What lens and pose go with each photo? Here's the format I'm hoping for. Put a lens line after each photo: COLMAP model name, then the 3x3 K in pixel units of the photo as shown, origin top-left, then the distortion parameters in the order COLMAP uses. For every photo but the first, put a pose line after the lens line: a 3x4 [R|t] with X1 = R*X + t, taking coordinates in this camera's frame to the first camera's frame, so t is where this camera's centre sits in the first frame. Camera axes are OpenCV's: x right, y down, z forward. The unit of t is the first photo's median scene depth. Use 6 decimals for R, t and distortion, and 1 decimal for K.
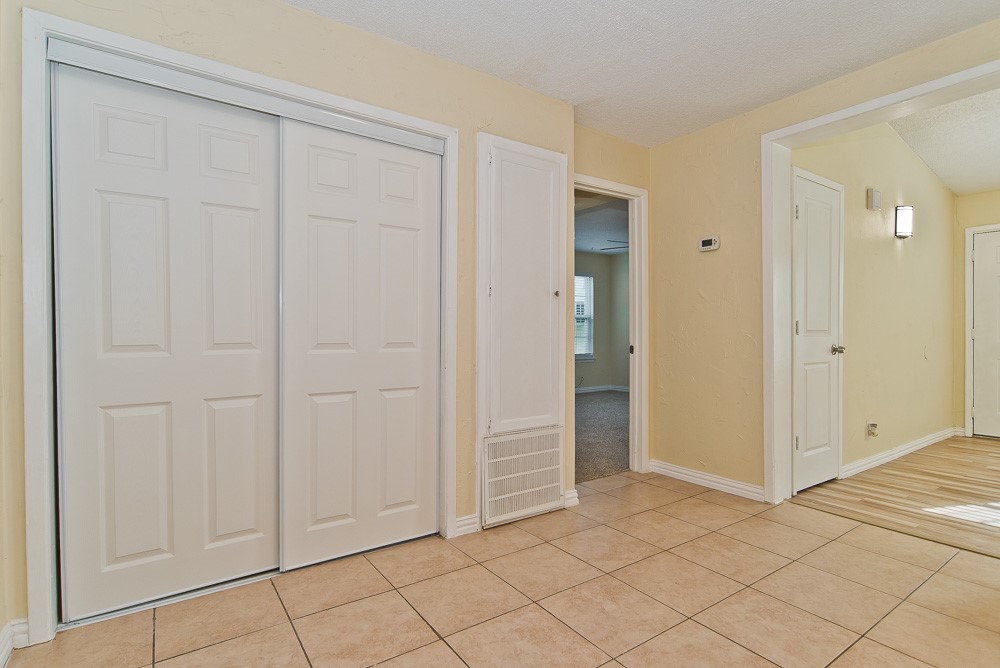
lens RADIAL K [[503.6, 0, 505.3], [0, 503.6, 331.7], [0, 0, 1]] dist [0.001237, -0.000273]
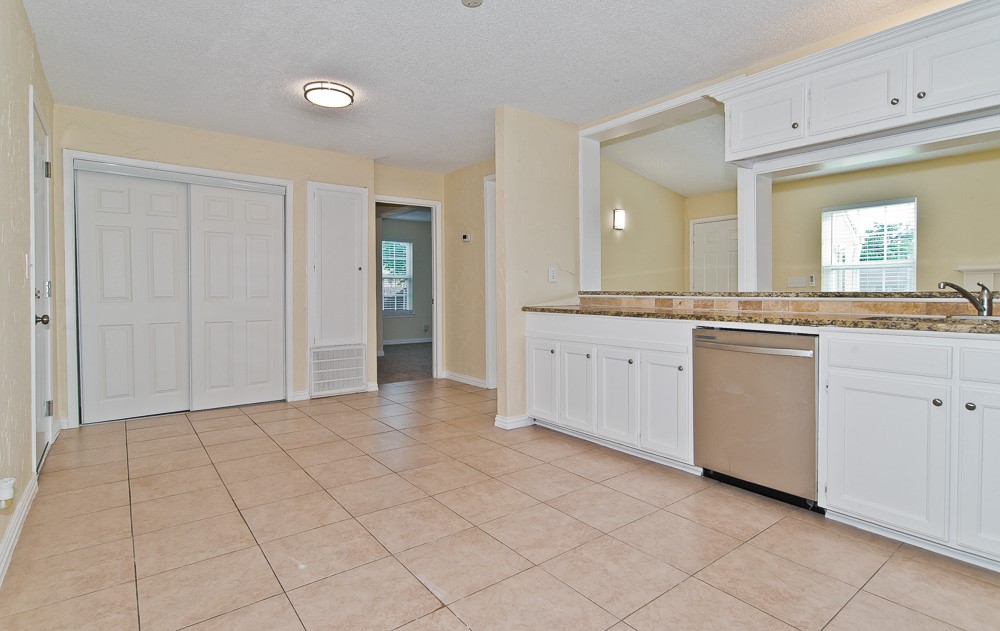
lens RADIAL K [[483.2, 0, 498.3], [0, 483.2, 294.9], [0, 0, 1]] dist [-0.006179, 0.000076]
pose [[0.999933, -0.007442, 0.008904, 0.620187], [0.007466, 0.999969, -0.002646, 0.025649], [-0.008884, 0.002712, 0.999957, -0.752229]]
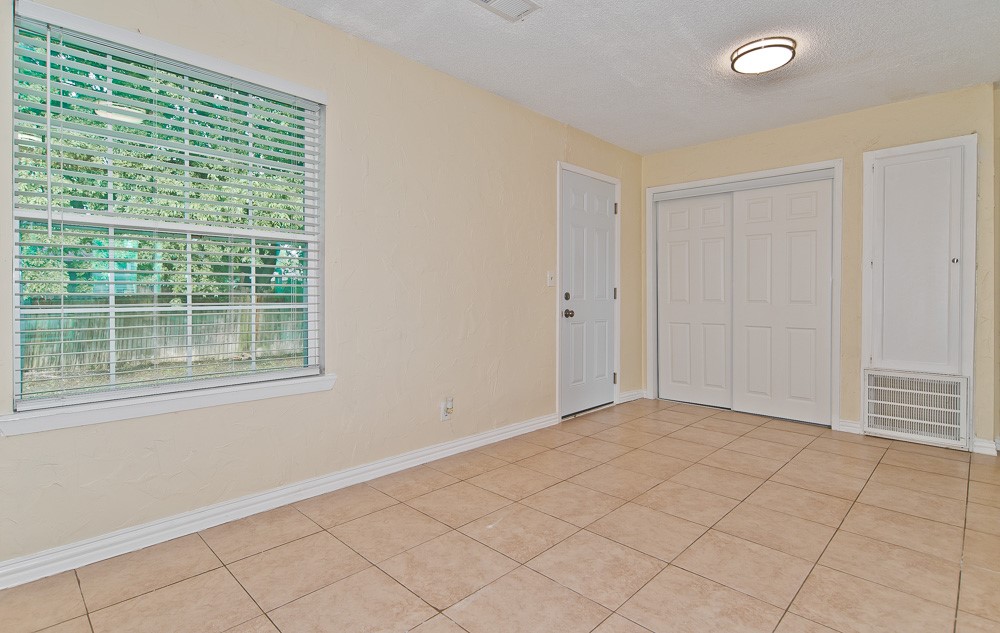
lens RADIAL K [[483.2, 0, 498.3], [0, 483.2, 295.9], [0, 0, 1]] dist [-0.006179, 0.000076]
pose [[0.164486, -0.007393, -0.986352, 1.108611], [-0.009747, 0.999911, -0.009120, 0.028346], [0.986331, 0.011114, 0.164399, -0.229404]]
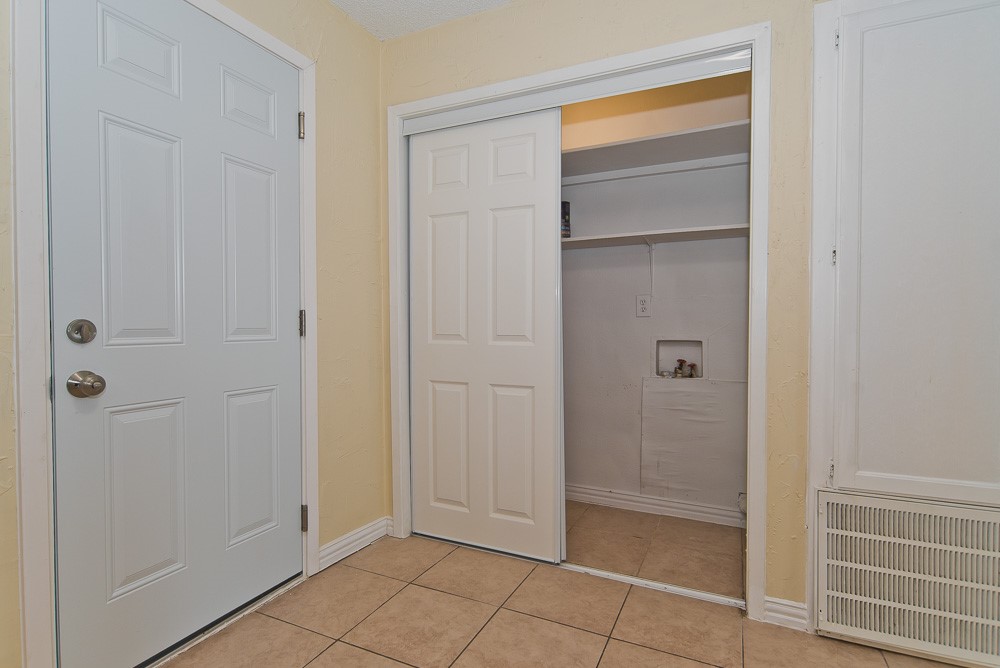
lens RADIAL K [[496.5, 0, 497.5], [0, 496.5, 338.1], [0, 0, 1]] dist [-0.002463, -0.000556]
pose [[0.487971, 0.008538, -0.872818, 0.298722], [-0.000872, 0.999956, 0.009294, 0.015172], [0.872859, -0.003774, 0.487957, 0.347188]]
